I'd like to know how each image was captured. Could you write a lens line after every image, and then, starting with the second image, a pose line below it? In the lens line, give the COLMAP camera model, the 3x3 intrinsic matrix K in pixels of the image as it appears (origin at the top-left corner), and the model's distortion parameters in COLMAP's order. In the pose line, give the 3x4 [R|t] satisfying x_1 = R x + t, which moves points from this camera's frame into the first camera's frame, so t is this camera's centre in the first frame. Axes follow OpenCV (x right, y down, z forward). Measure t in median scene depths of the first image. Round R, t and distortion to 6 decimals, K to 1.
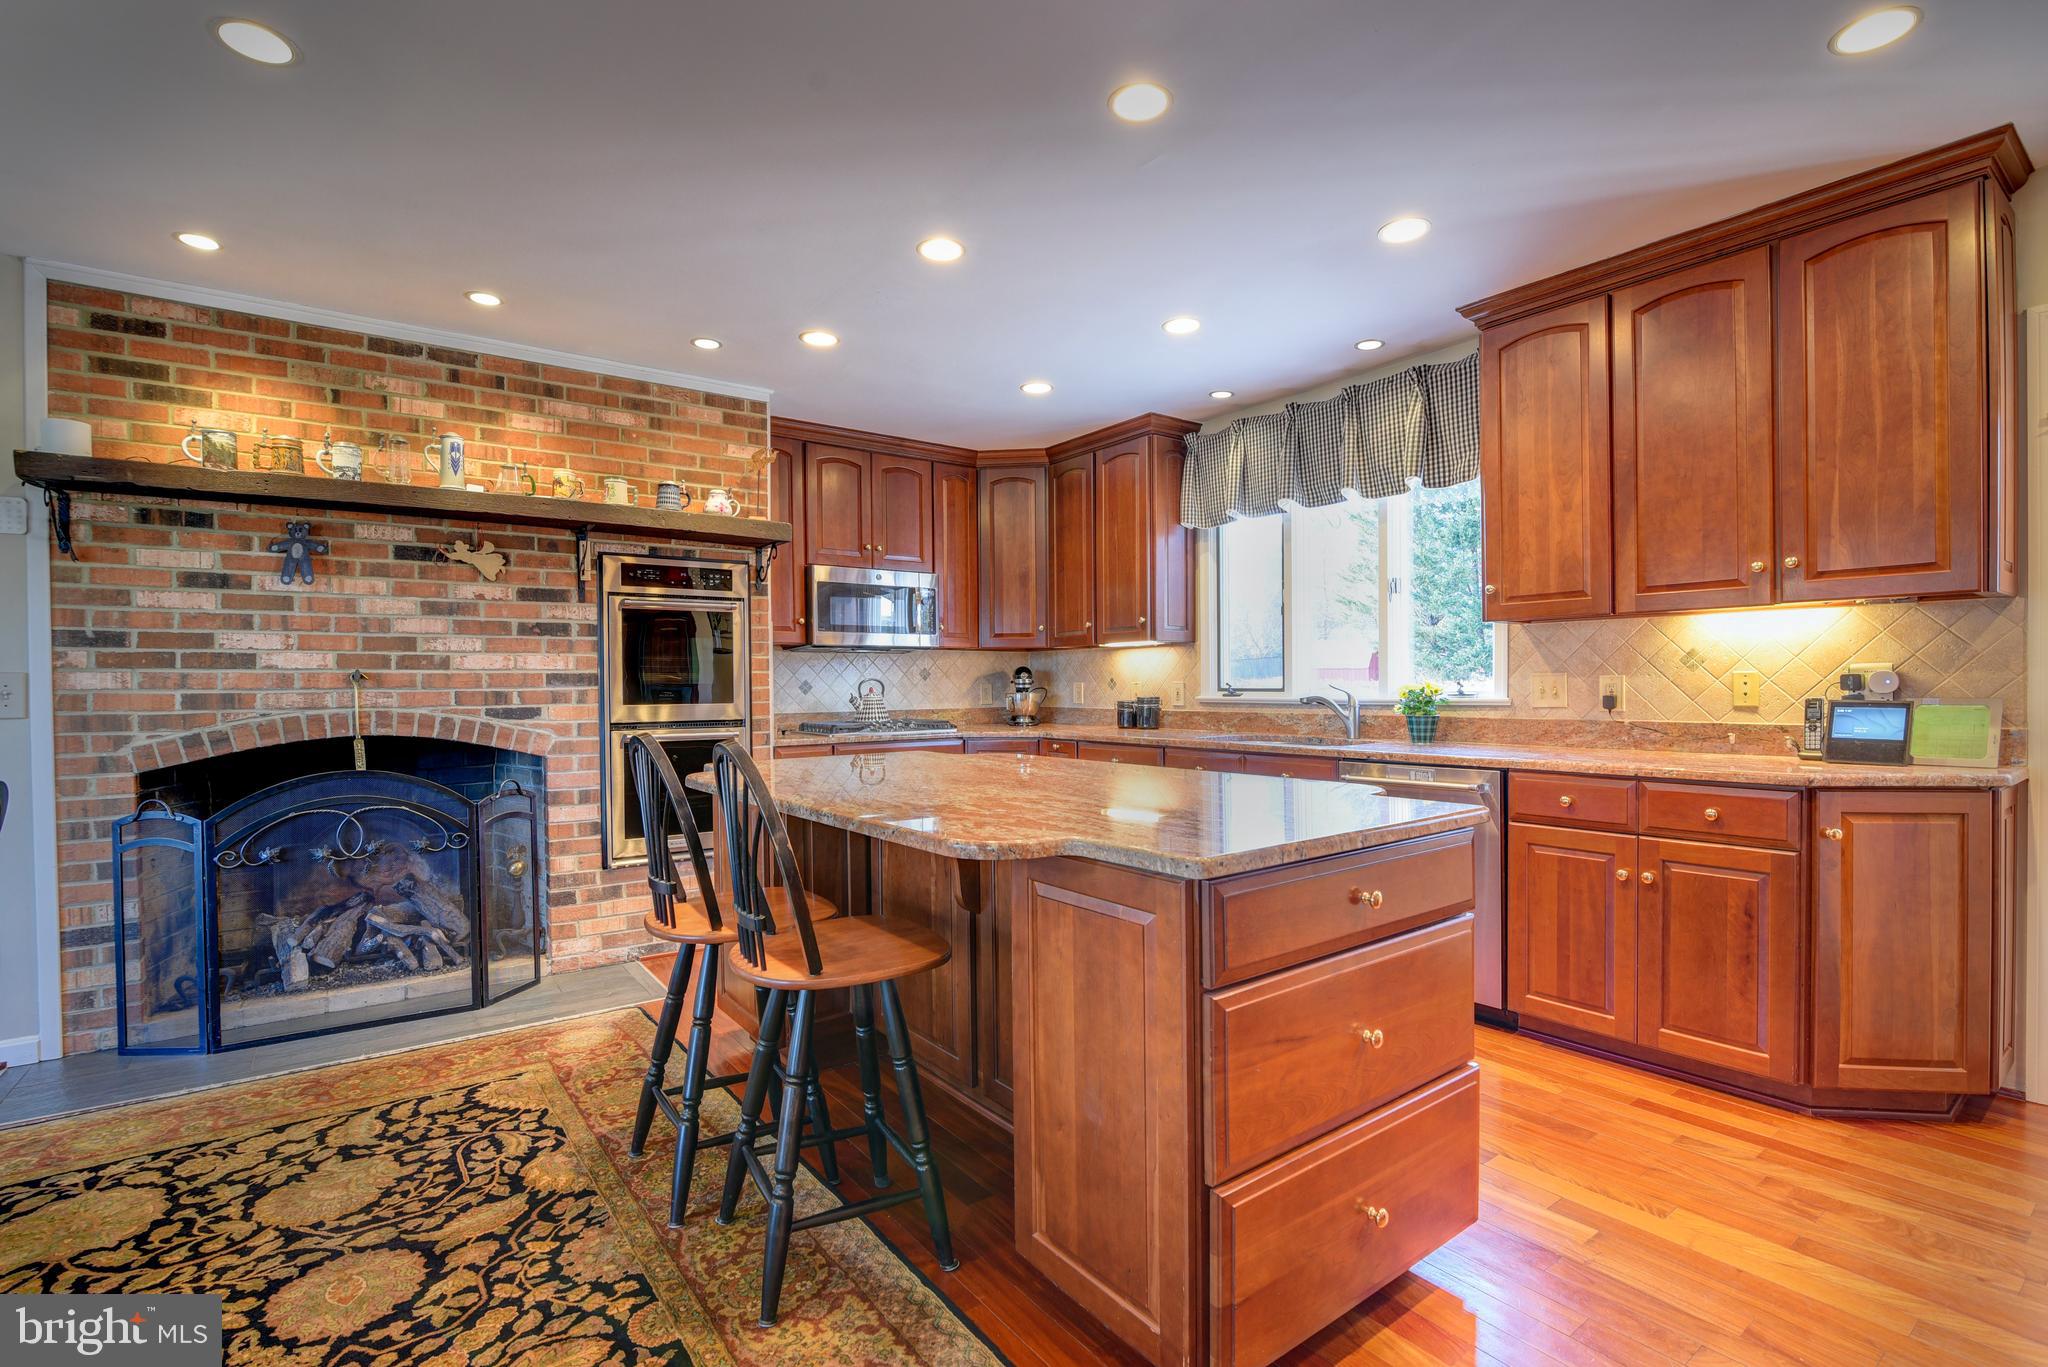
lens RADIAL K [[945.6, 0, 1045.0], [0, 945.6, 694.2], [0, 0, 1]] dist [-0.020566, 0.001583]
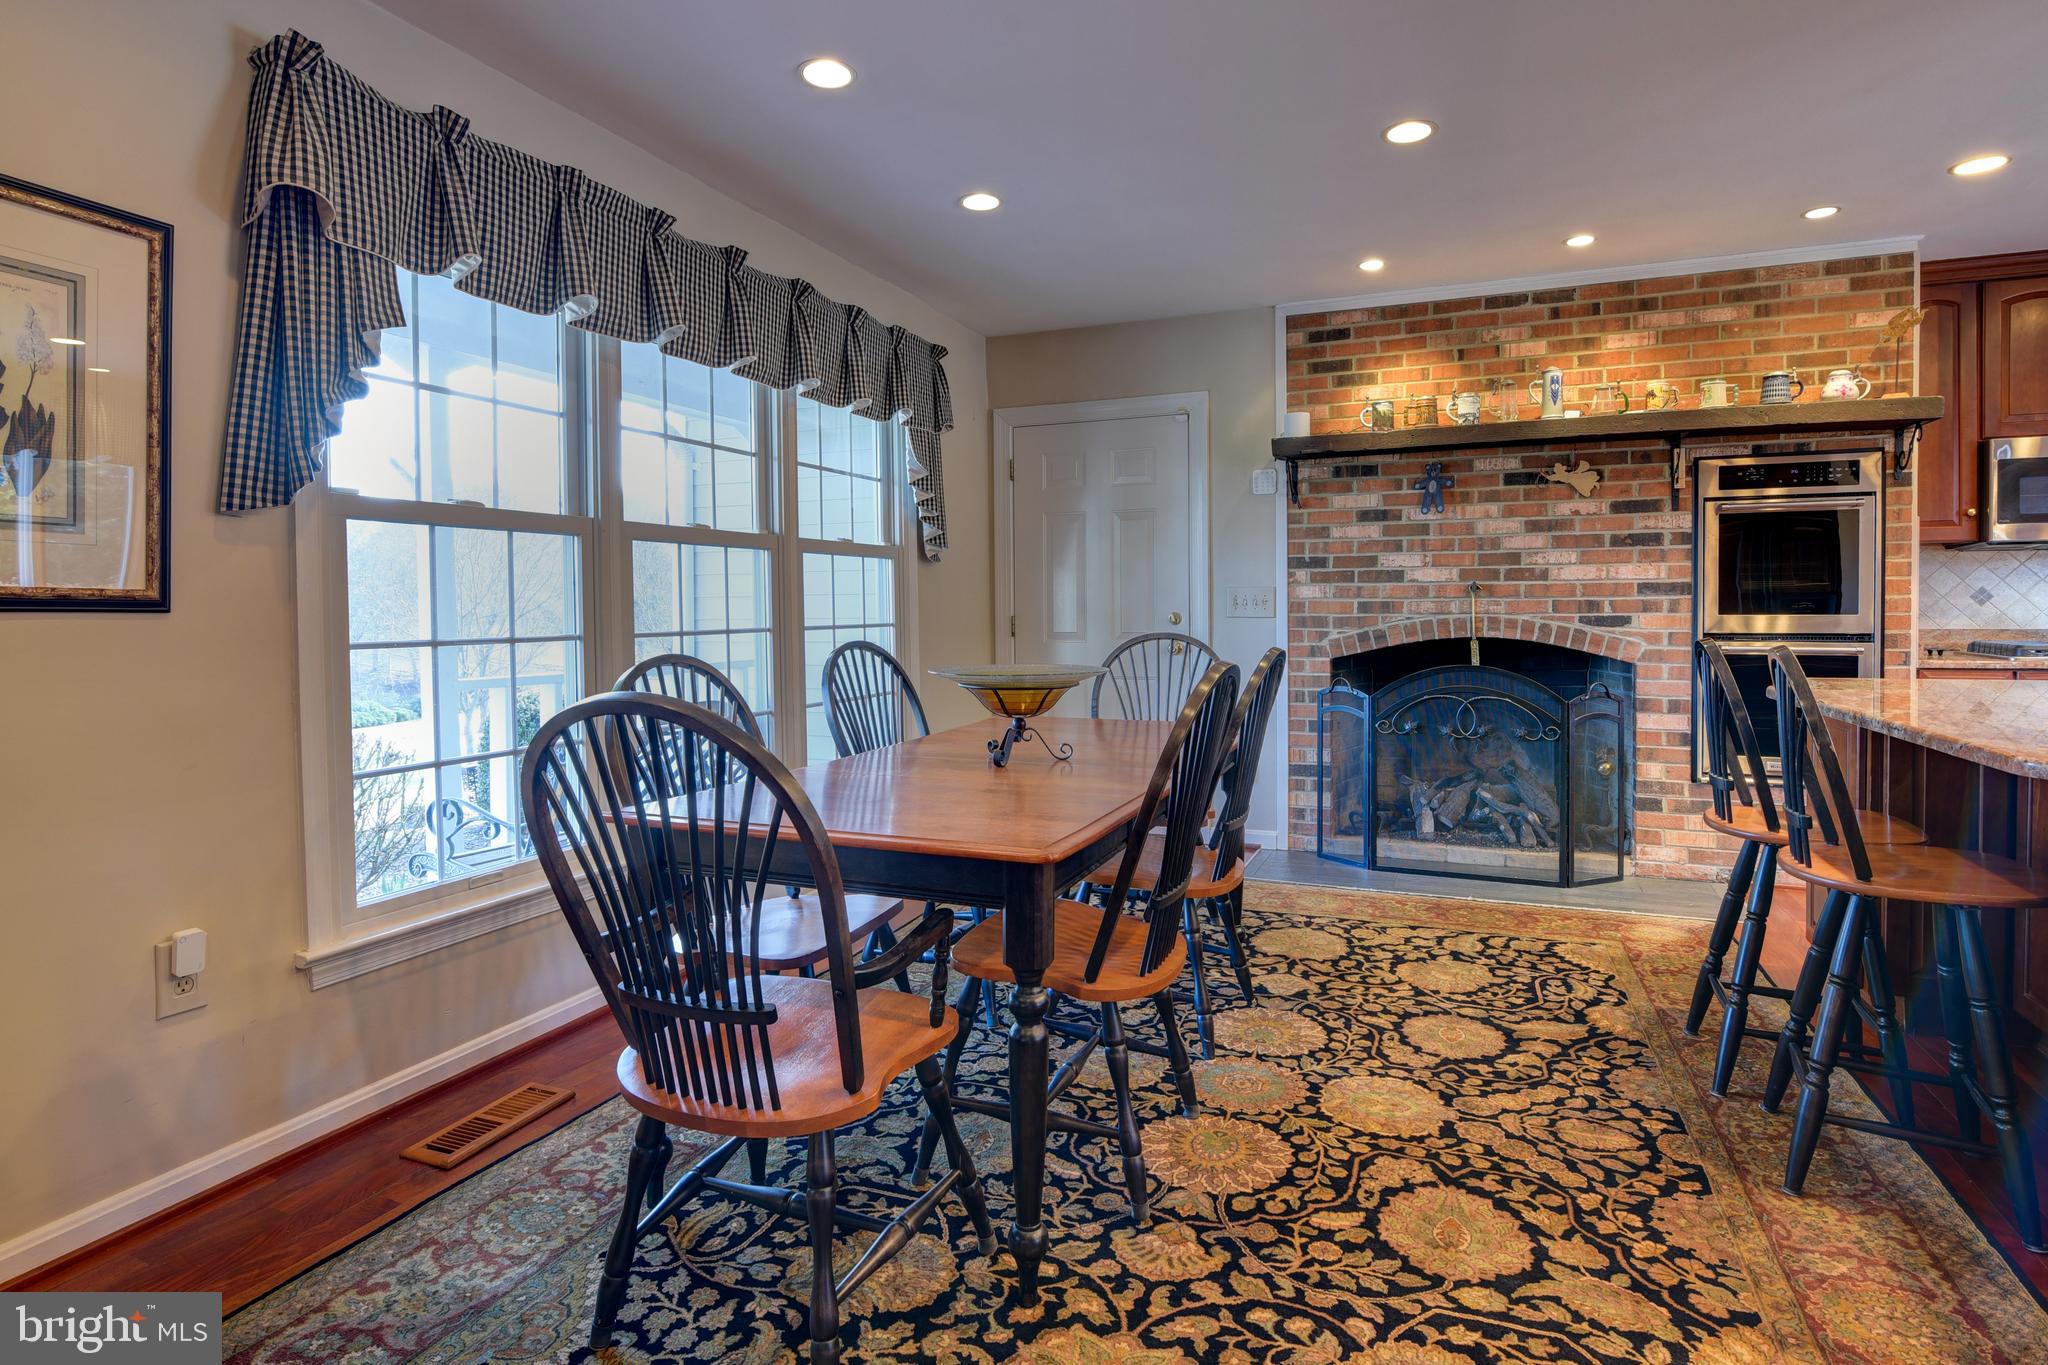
lens RADIAL K [[1052.5, 0, 1024.8], [0, 1052.5, 631.8], [0, 0, 1]] dist [-0.019069, 0.001229]
pose [[0.504620, 0.027086, -0.862916, 0.133521], [-0.005302, 0.999586, 0.028275, 0.002987], [0.863325, -0.009693, 0.504555, -0.172974]]
